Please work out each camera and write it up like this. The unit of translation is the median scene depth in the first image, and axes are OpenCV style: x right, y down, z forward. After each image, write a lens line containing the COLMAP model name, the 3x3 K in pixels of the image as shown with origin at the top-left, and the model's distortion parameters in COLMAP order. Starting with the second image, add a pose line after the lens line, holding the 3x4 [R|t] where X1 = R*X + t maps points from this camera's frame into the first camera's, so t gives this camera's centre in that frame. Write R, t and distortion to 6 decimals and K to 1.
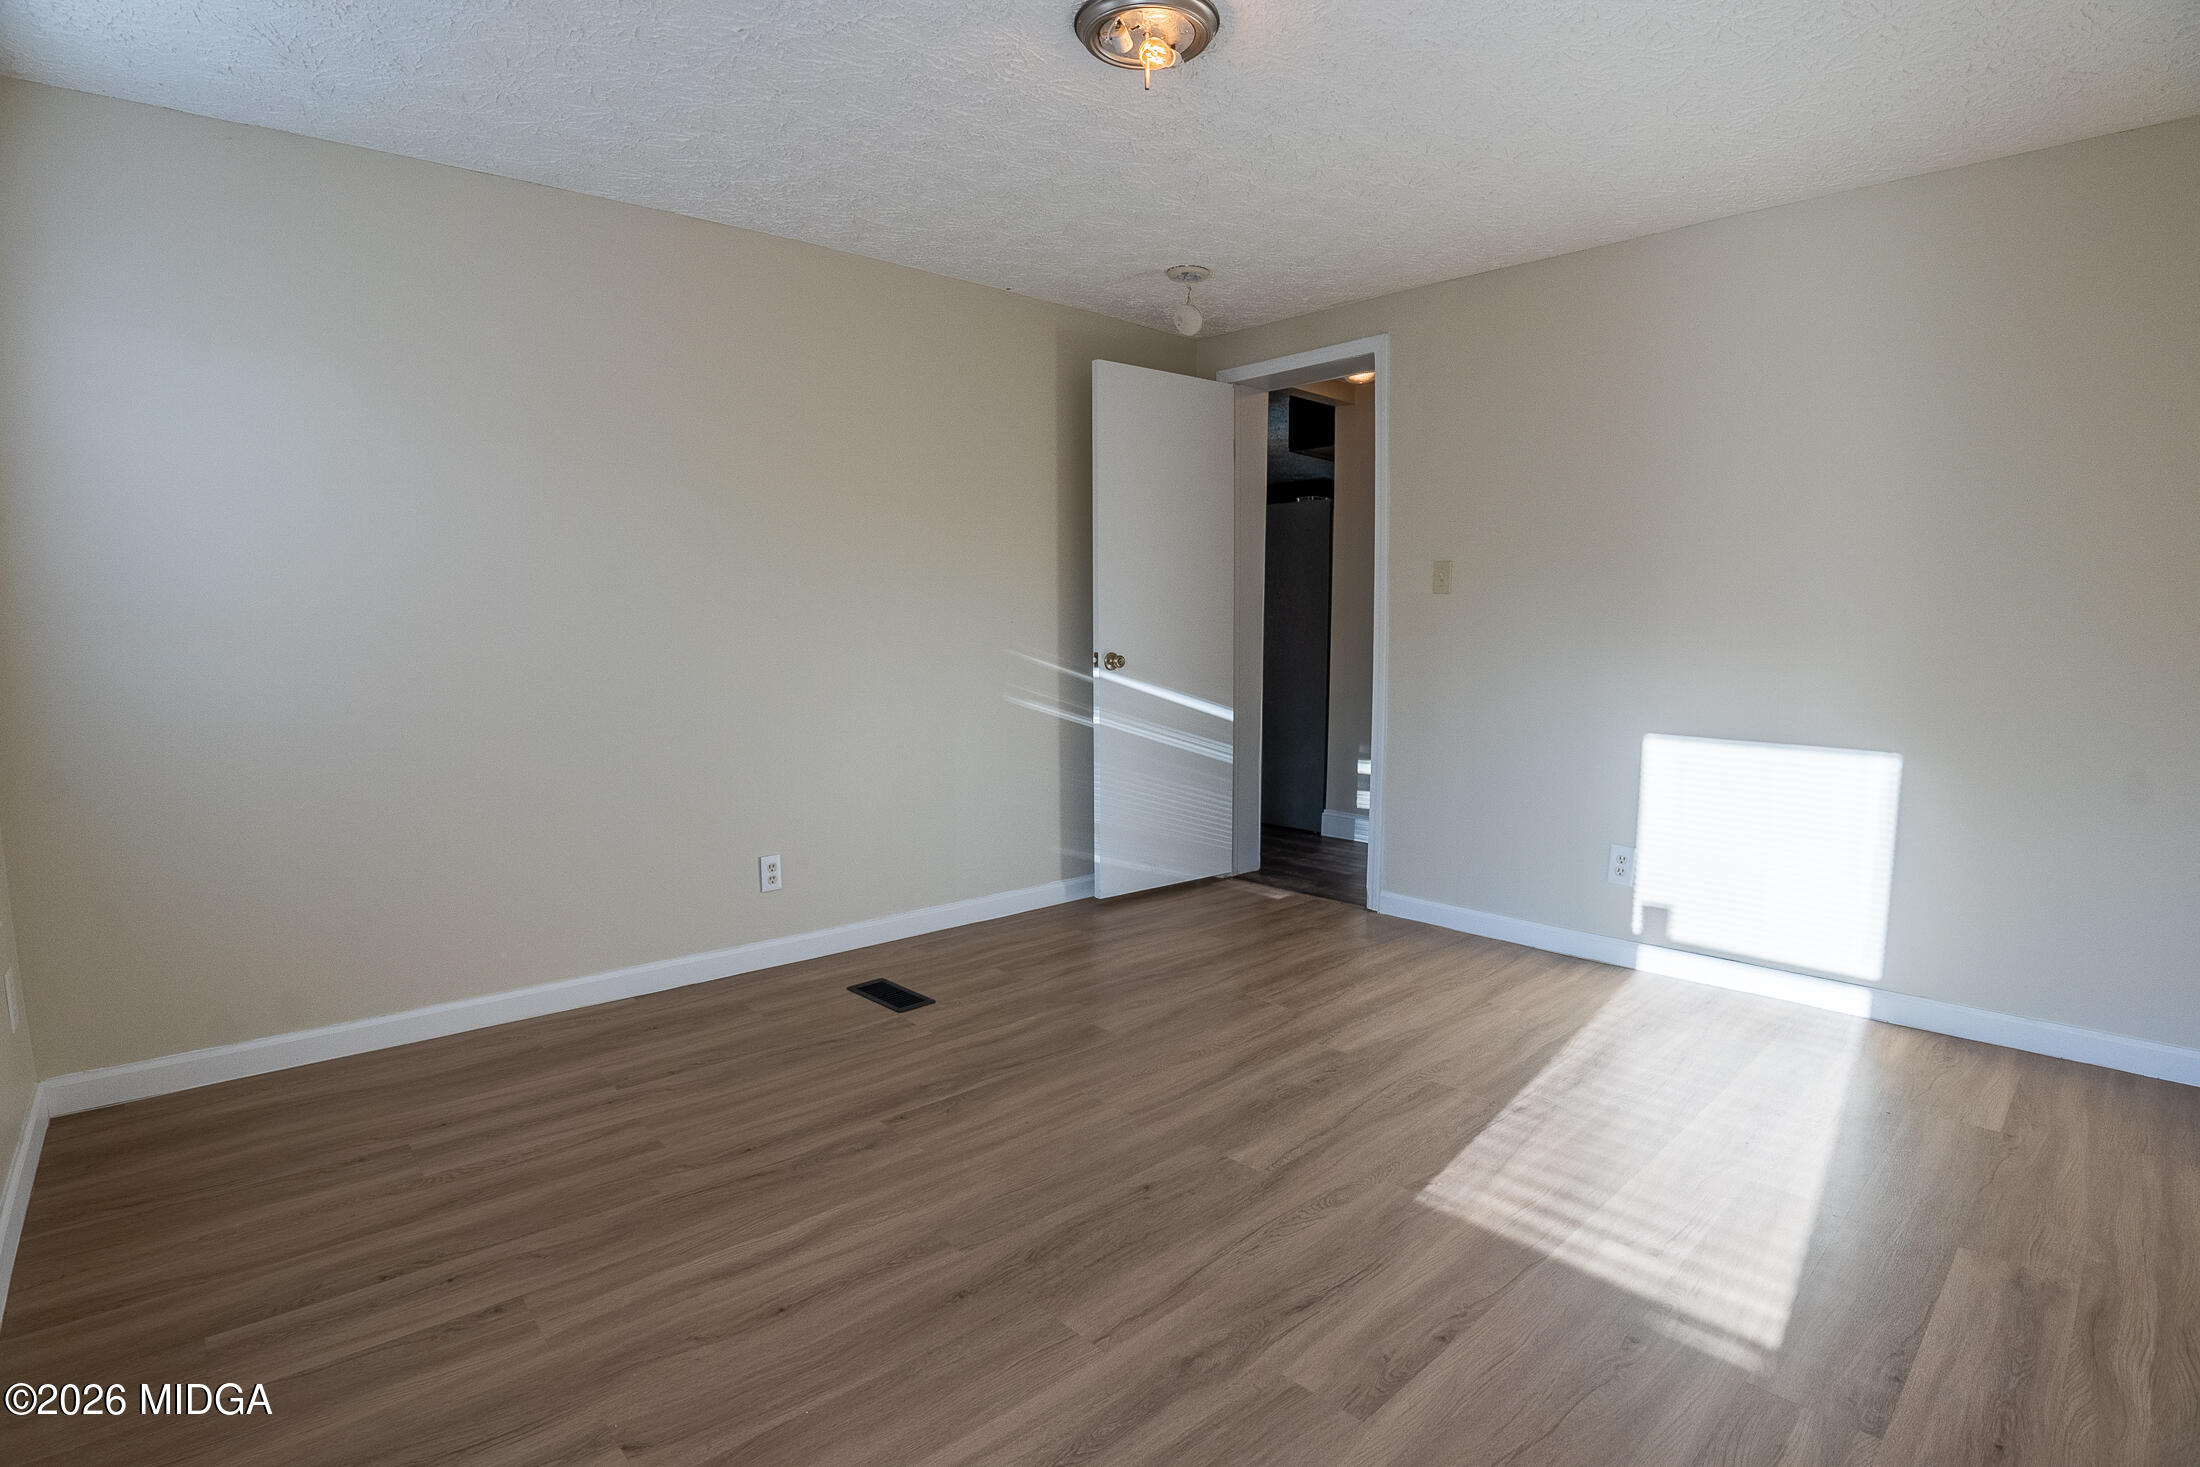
lens RADIAL K [[1076.1, 0, 1093.4], [0, 1076.1, 714.9], [0, 0, 1]] dist [-0.077559, 0.000629]
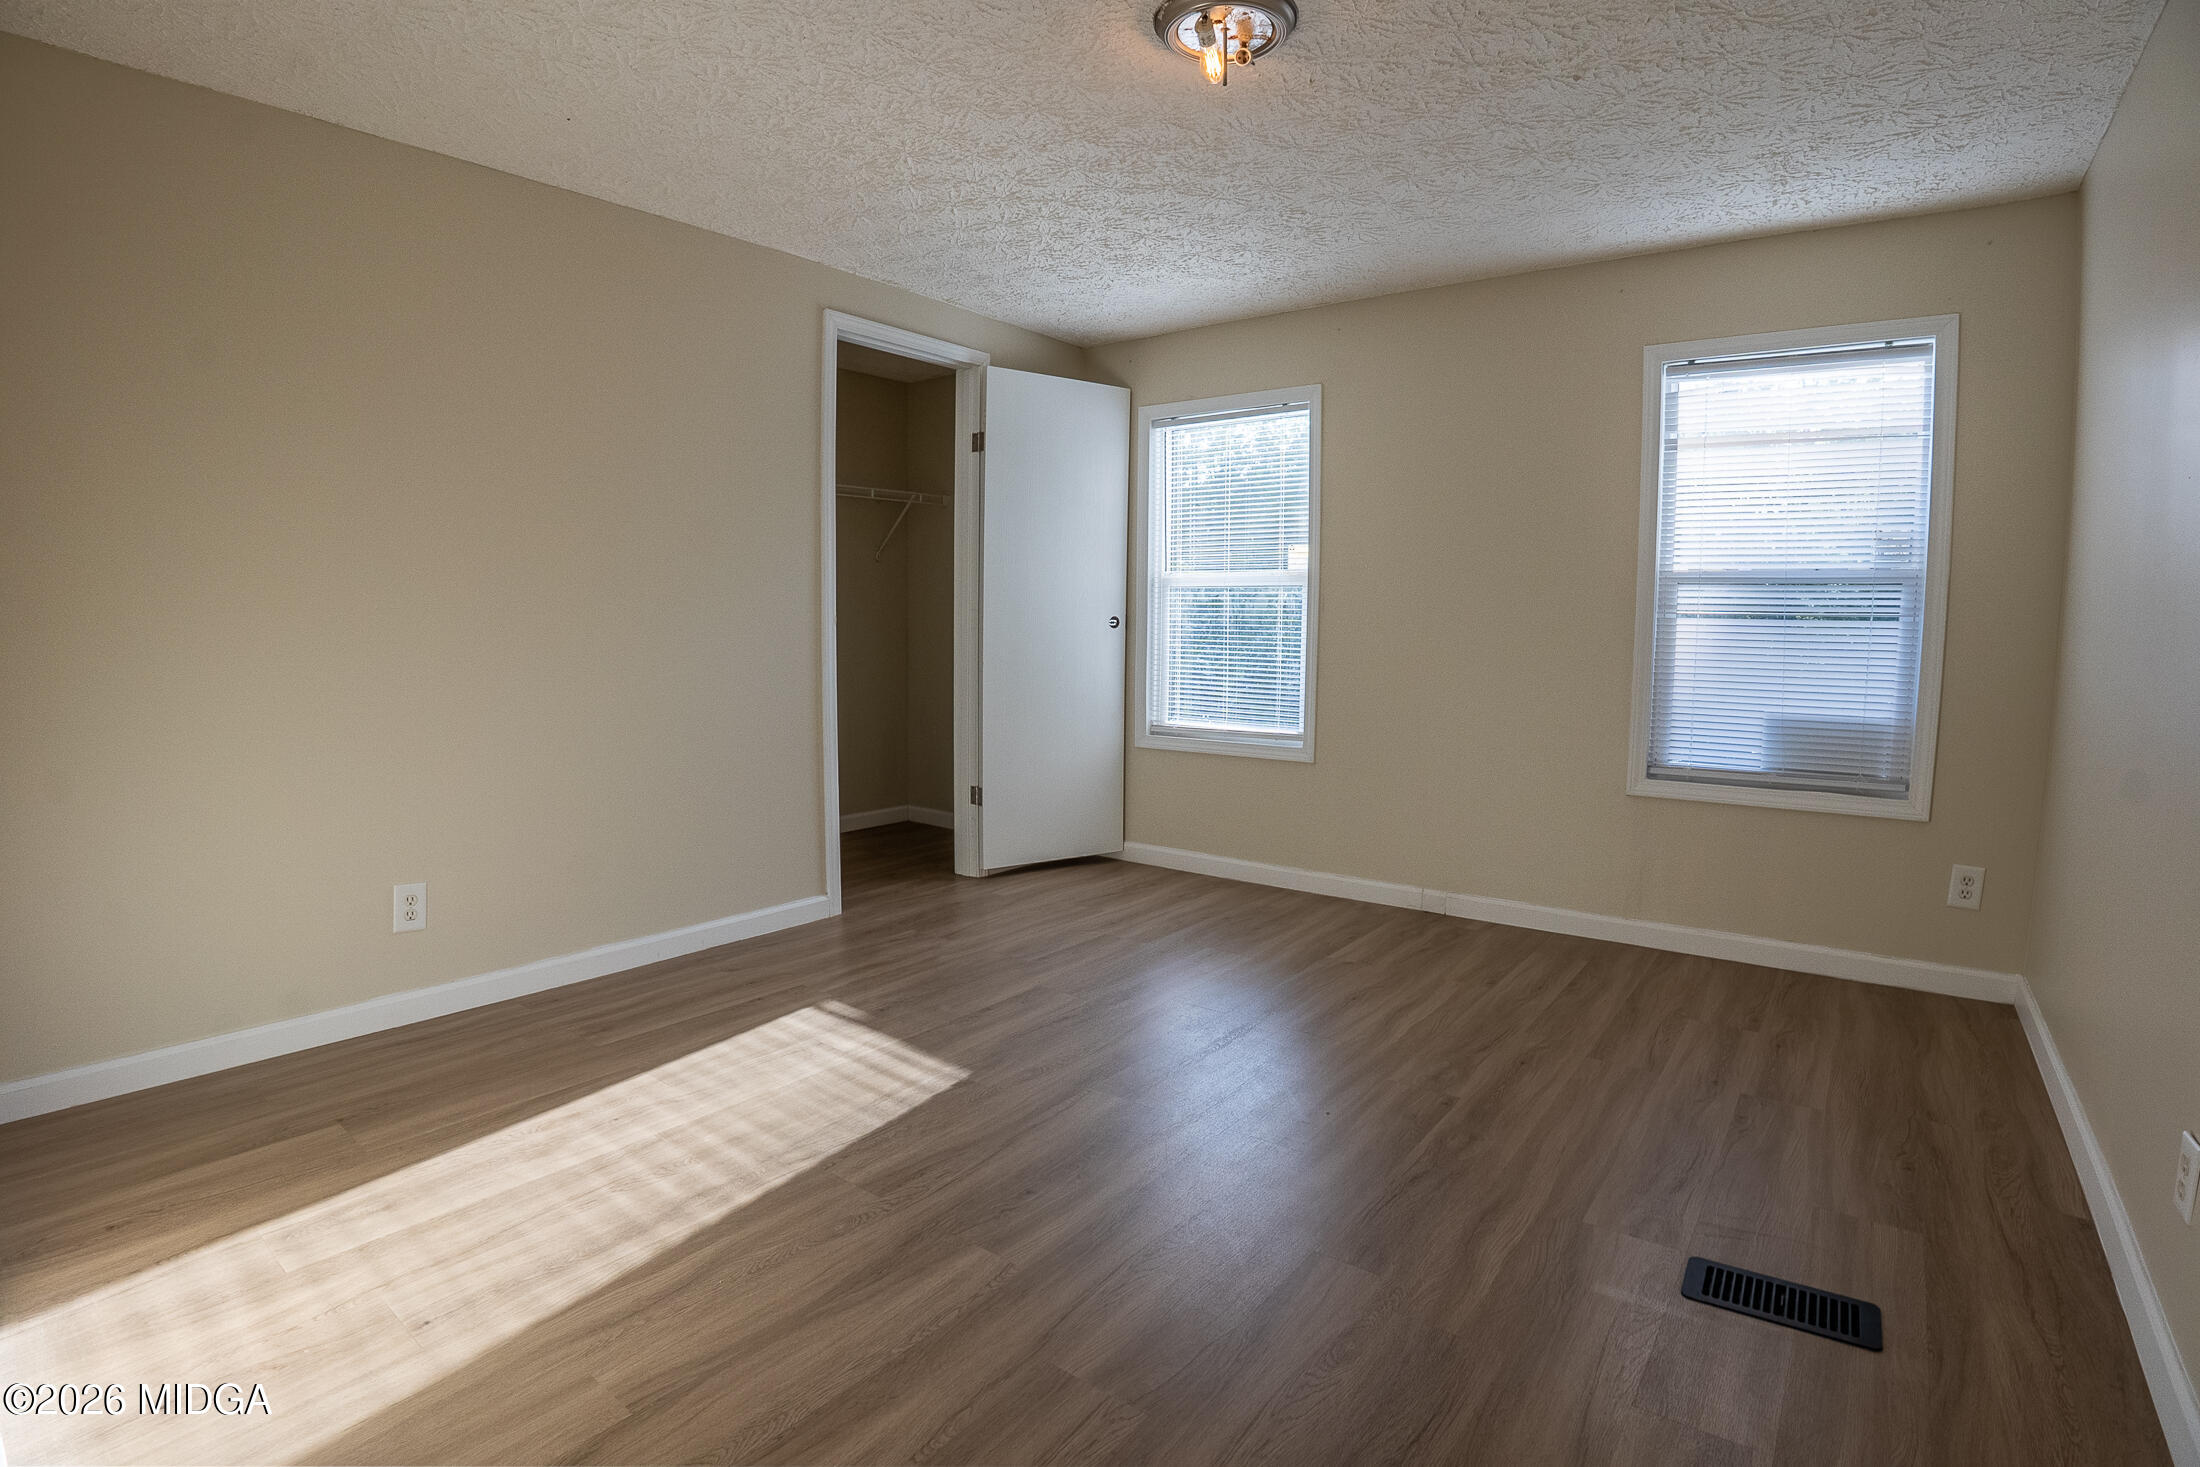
lens RADIAL K [[1076.1, 0, 1093.4], [0, 1076.1, 714.9], [0, 0, 1]] dist [-0.077559, 0.000629]
pose [[-0.984546, 0.009204, -0.174885, 0.338577], [-0.020700, 0.985502, 0.168397, -0.154985], [0.173899, 0.169415, -0.970081, 1.941670]]
